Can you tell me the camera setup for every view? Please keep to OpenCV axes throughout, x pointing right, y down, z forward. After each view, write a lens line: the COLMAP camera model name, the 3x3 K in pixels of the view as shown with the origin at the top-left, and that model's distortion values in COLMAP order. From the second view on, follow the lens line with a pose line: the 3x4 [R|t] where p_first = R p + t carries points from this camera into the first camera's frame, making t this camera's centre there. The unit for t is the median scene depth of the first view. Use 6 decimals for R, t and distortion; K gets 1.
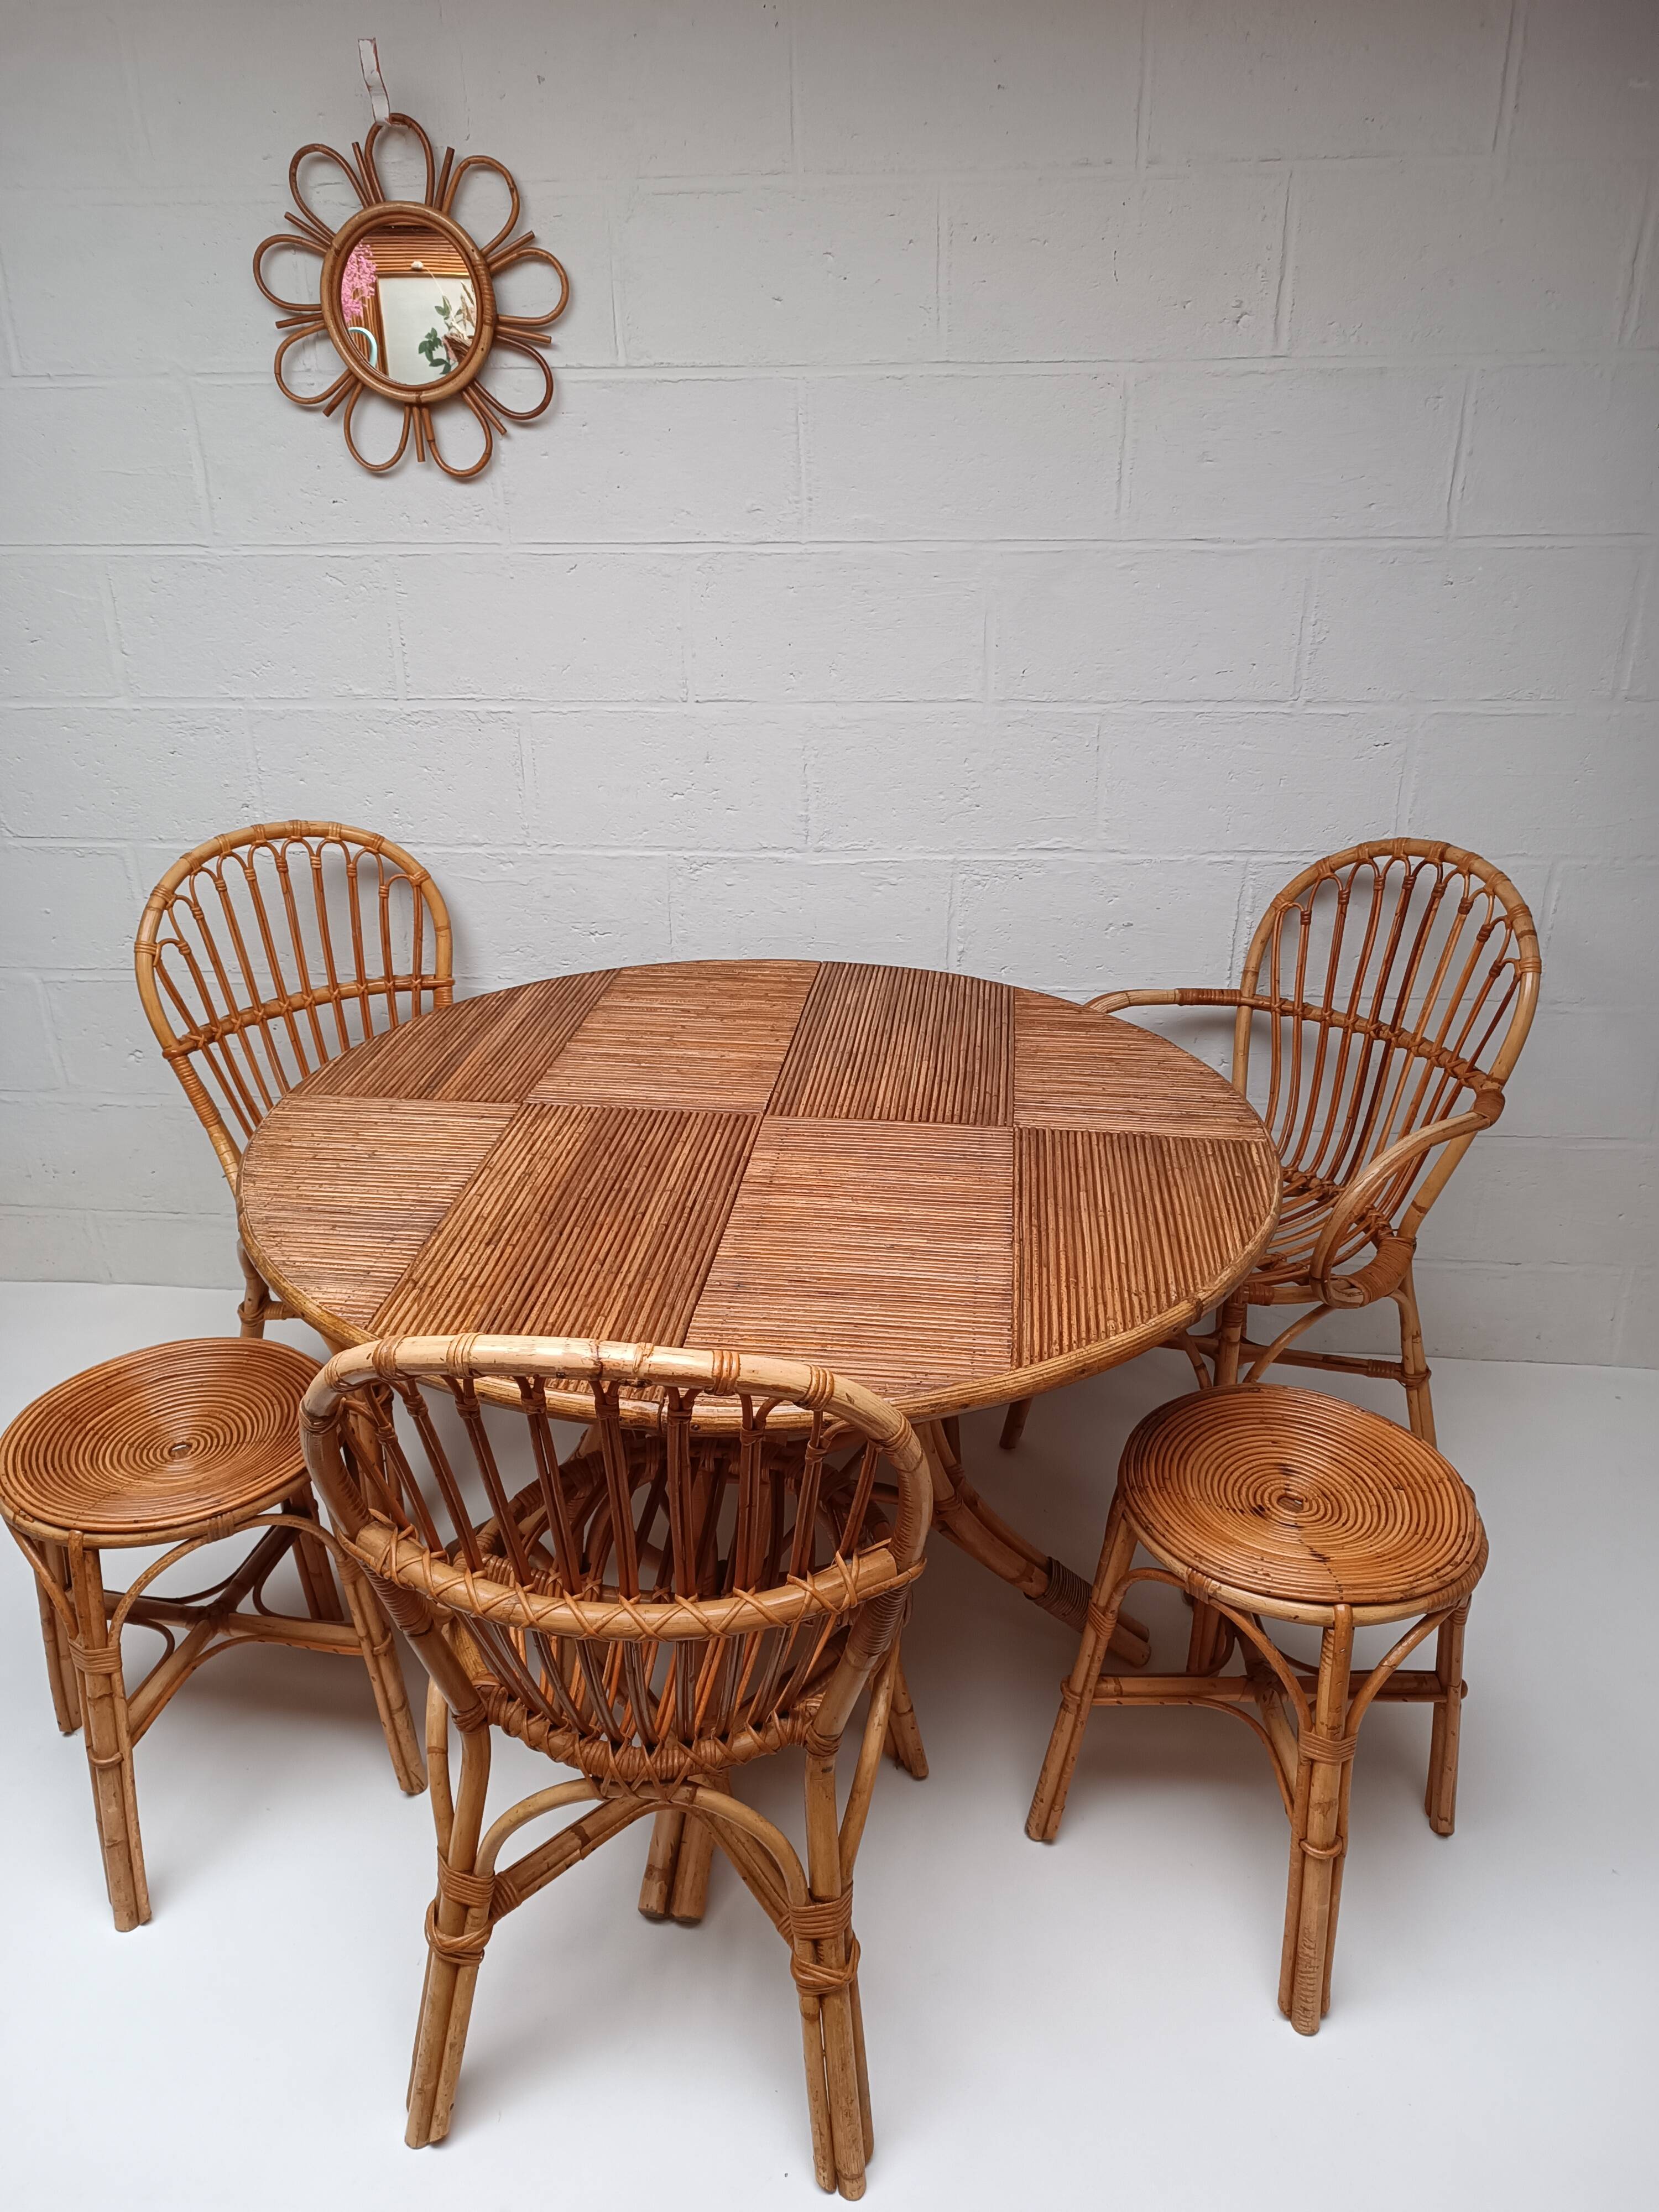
lens RADIAL K [[1602.1, 0, 818.2], [0, 1602.1, 1091.7], [0, 0, 1]] dist [0.024160, -0.029020]
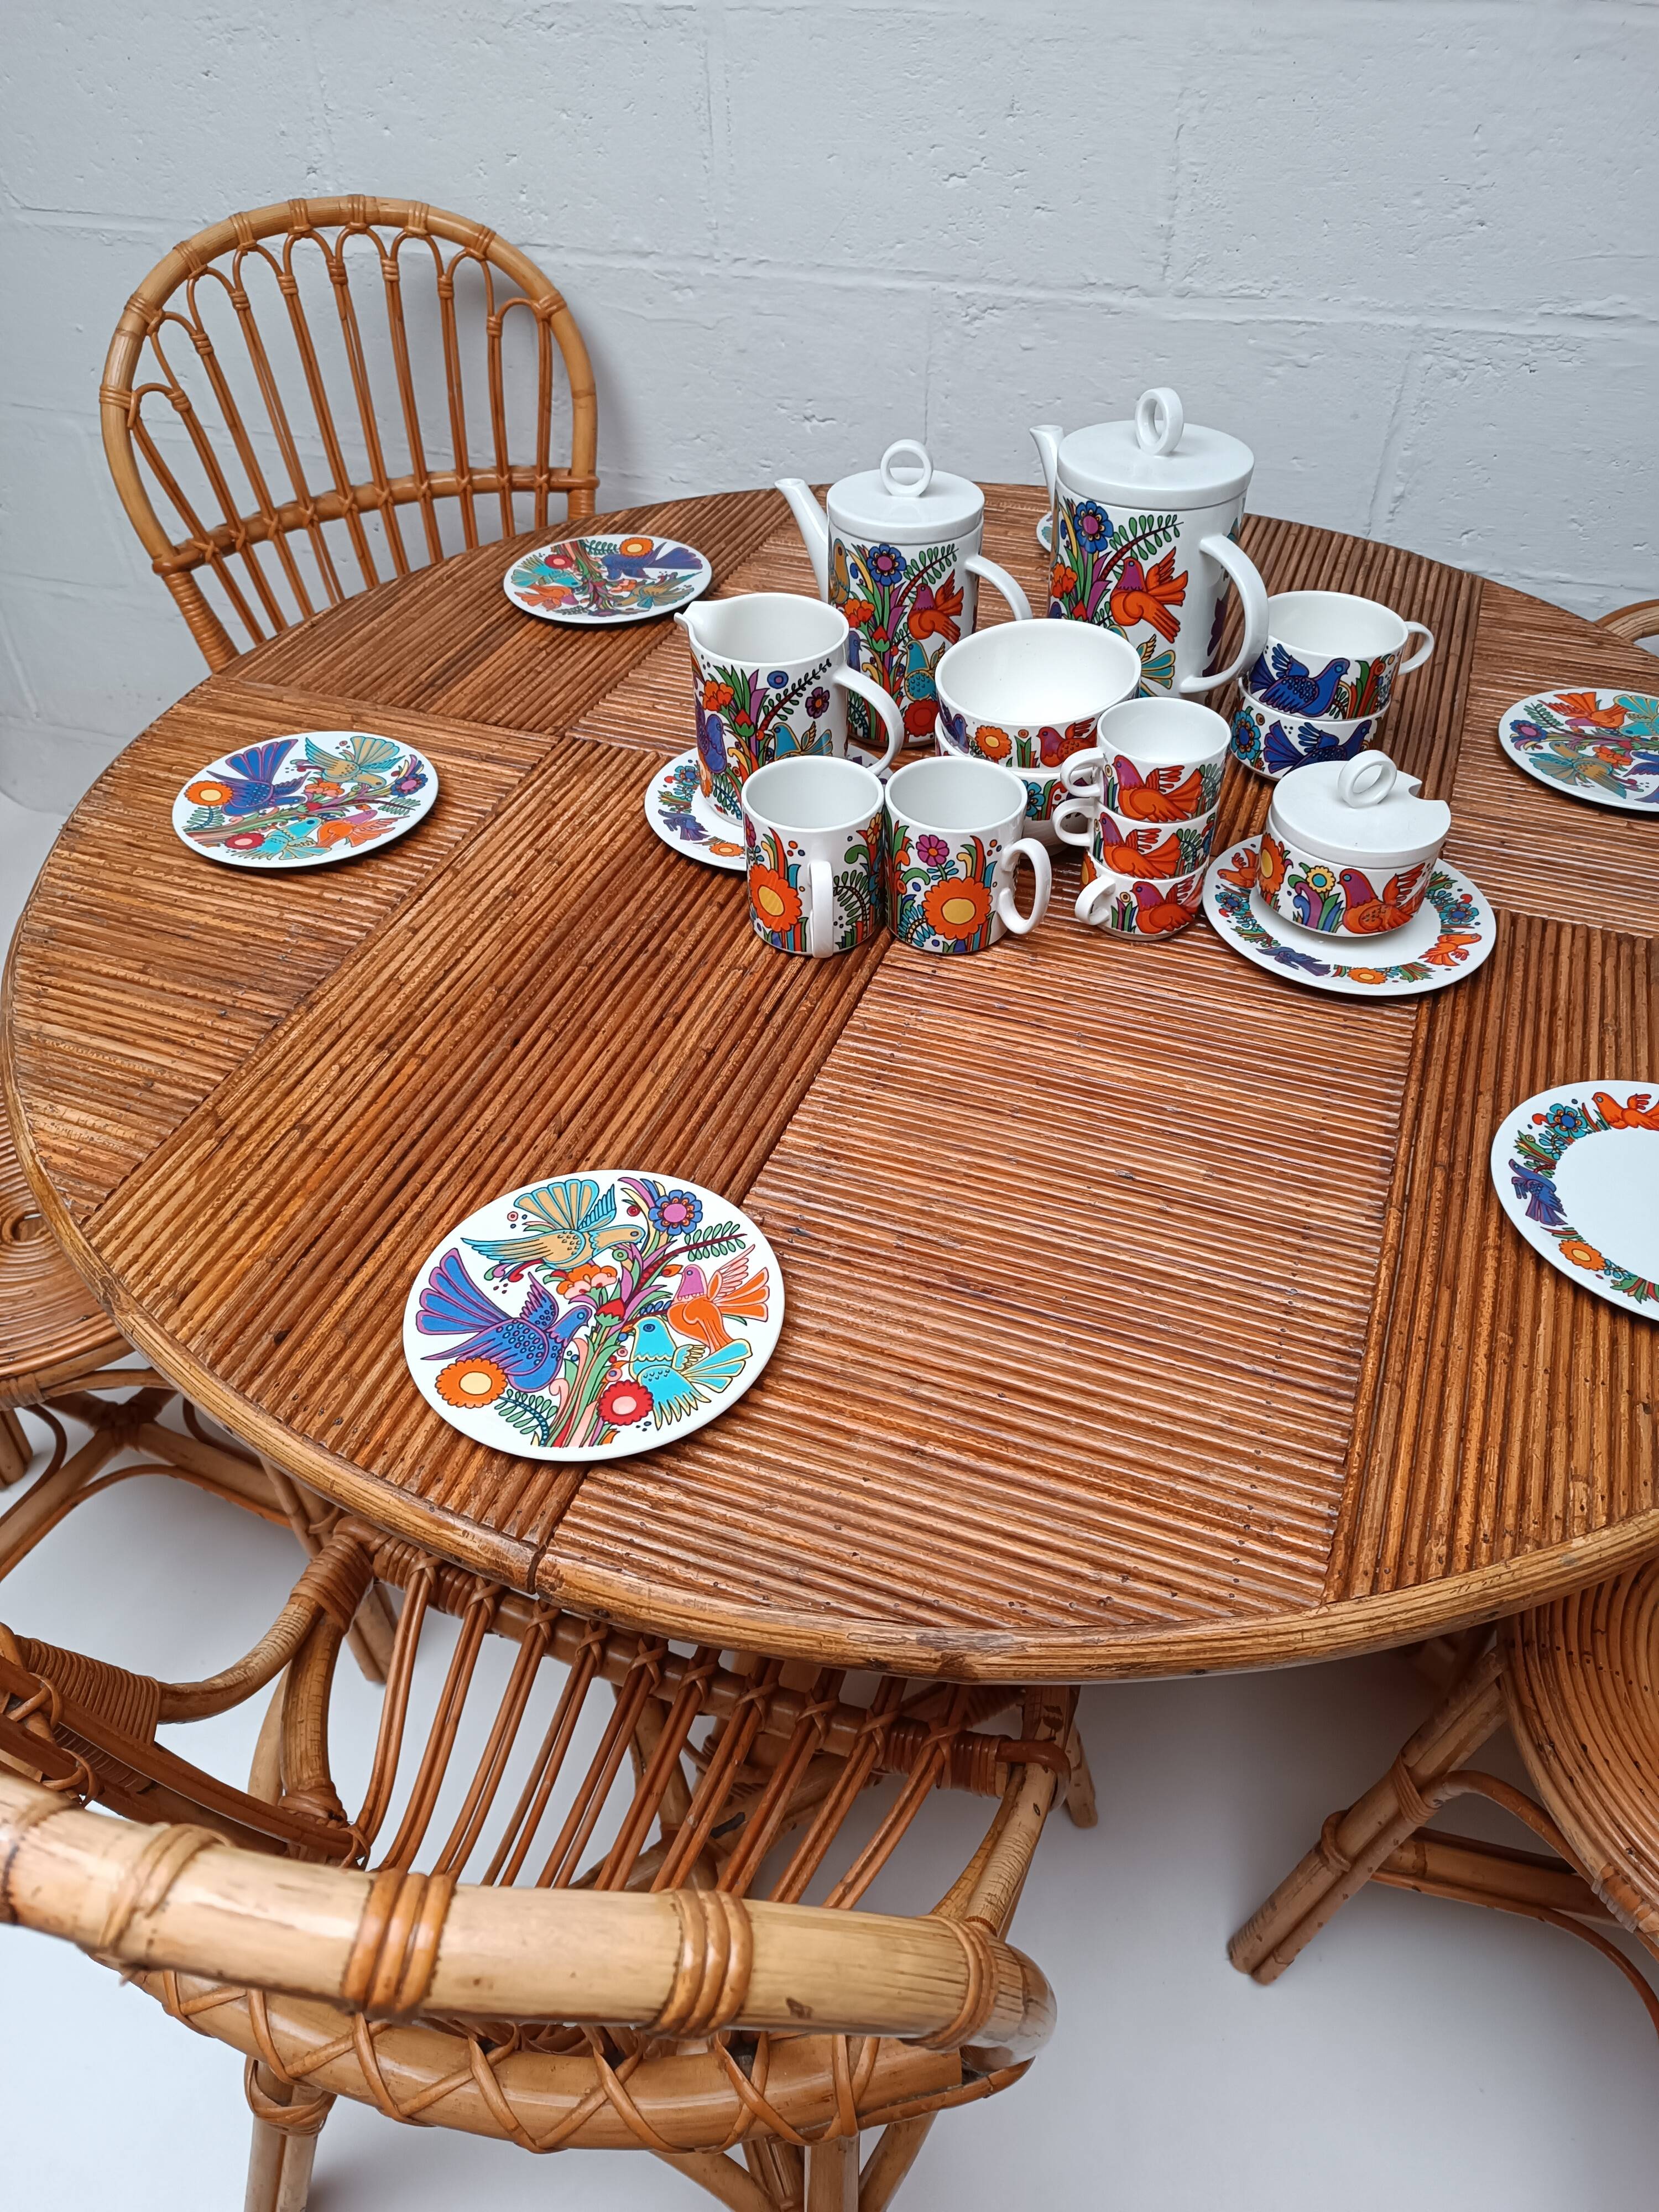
lens RADIAL K [[1602.1, 0, 815.4], [0, 1602.1, 1104.6], [0, 0, 1]] dist [0.024160, -0.029020]
pose [[0.970104, 0.153628, -0.187874, 0.028909], [-0.088007, 0.944131, 0.317601, -0.050051], [0.226171, -0.291572, 0.929426, 0.364620]]
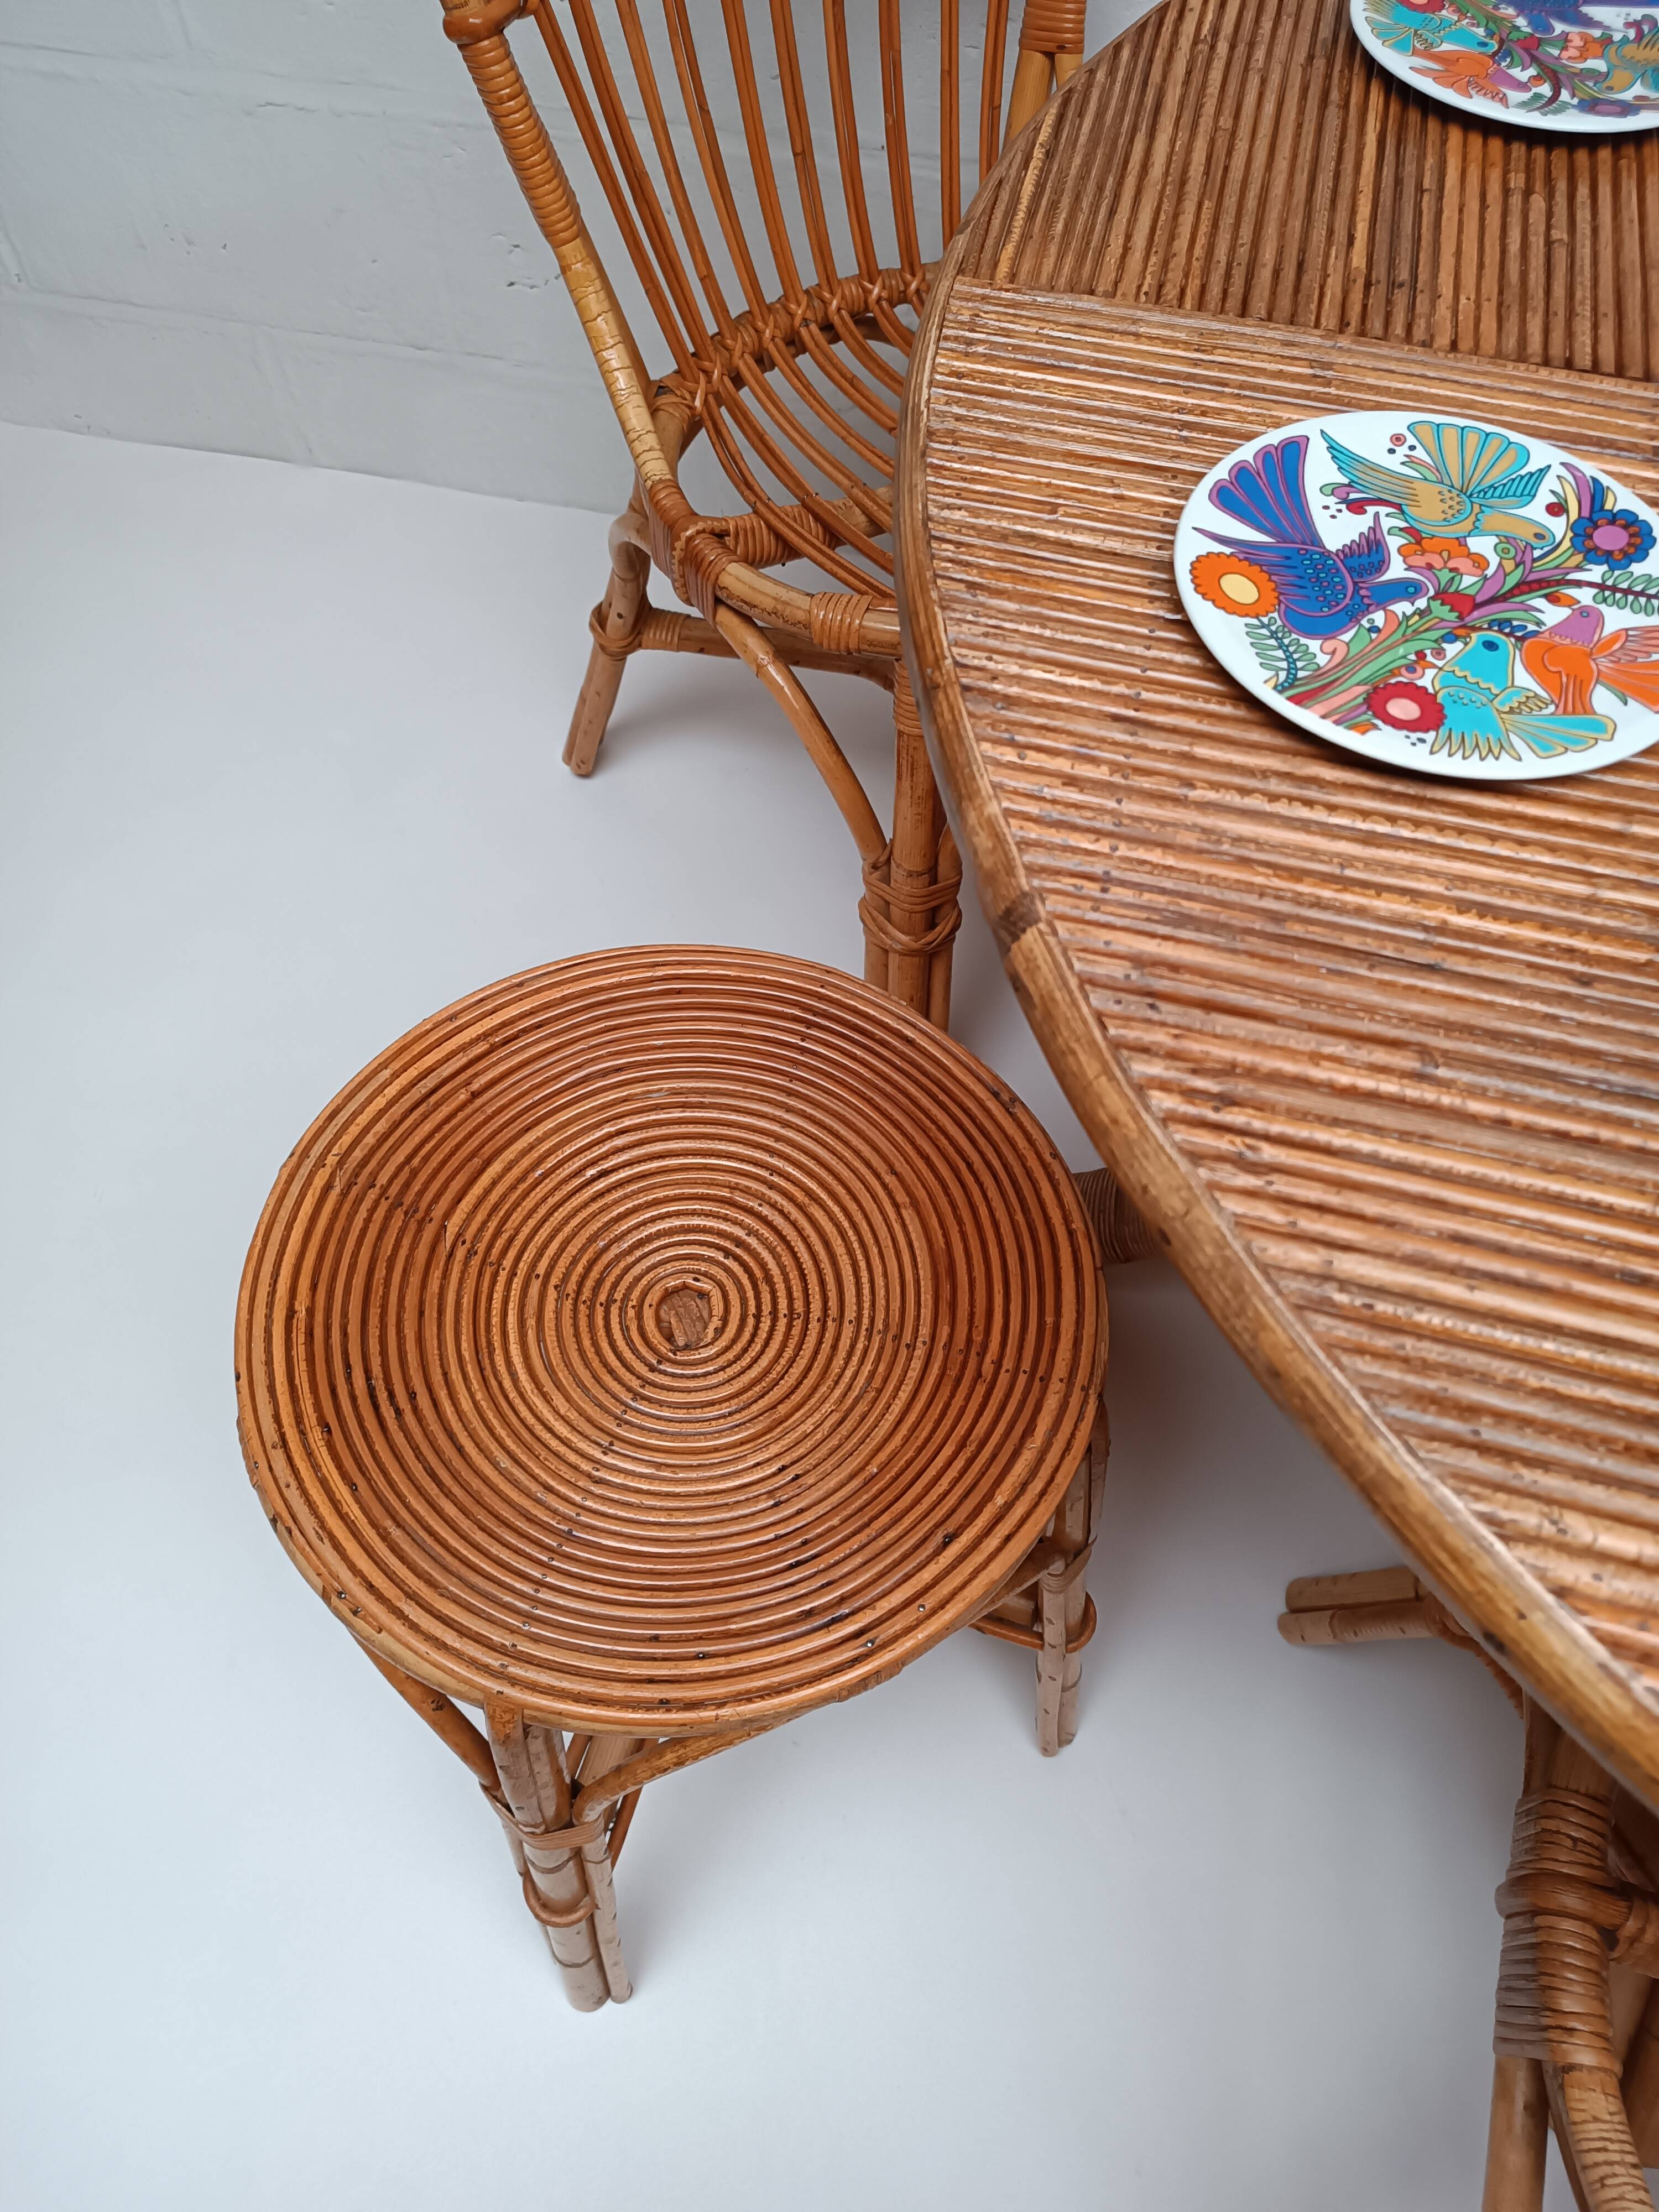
lens RADIAL K [[1602.1, 0, 817.2], [0, 1602.1, 1101.1], [0, 0, 1]] dist [0.024160, -0.029020]
pose [[0.992457, 0.112831, -0.047944, -0.273401], [-0.066377, 0.823349, 0.563641, -0.034921], [0.103071, -0.556207, 0.824627, 0.550189]]
